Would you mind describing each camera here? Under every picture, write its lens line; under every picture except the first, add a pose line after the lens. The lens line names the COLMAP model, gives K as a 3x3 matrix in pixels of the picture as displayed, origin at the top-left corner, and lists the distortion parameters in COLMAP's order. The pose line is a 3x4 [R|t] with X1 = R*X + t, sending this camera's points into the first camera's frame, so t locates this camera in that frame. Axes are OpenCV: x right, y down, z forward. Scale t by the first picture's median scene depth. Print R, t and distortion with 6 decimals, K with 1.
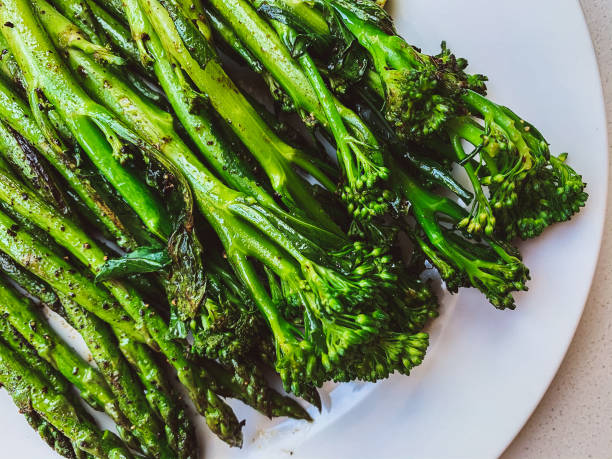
lens RADIAL K [[524.7, 0, 305.4], [0, 524.7, 260.1], [0, 0, 1]] dist [-0.011281, -0.010774]
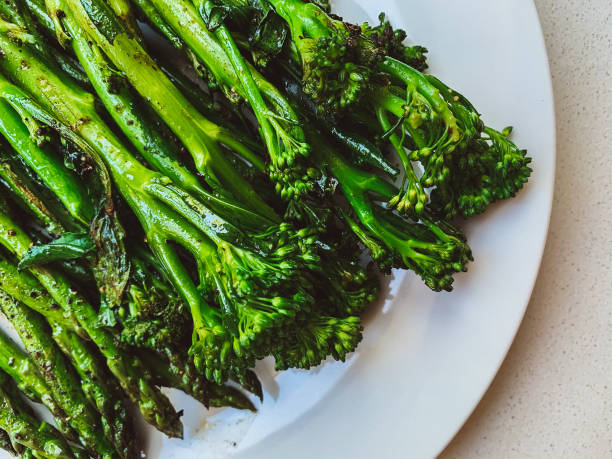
lens RADIAL K [[524.7, 0, 305.4], [0, 524.7, 260.1], [0, 0, 1]] dist [-0.011281, -0.010774]
pose [[0.999629, -0.015722, -0.022234, 0.157112], [0.015956, 0.999819, 0.010383, 0.023742], [0.022067, -0.010734, 0.999699, 0.043813]]
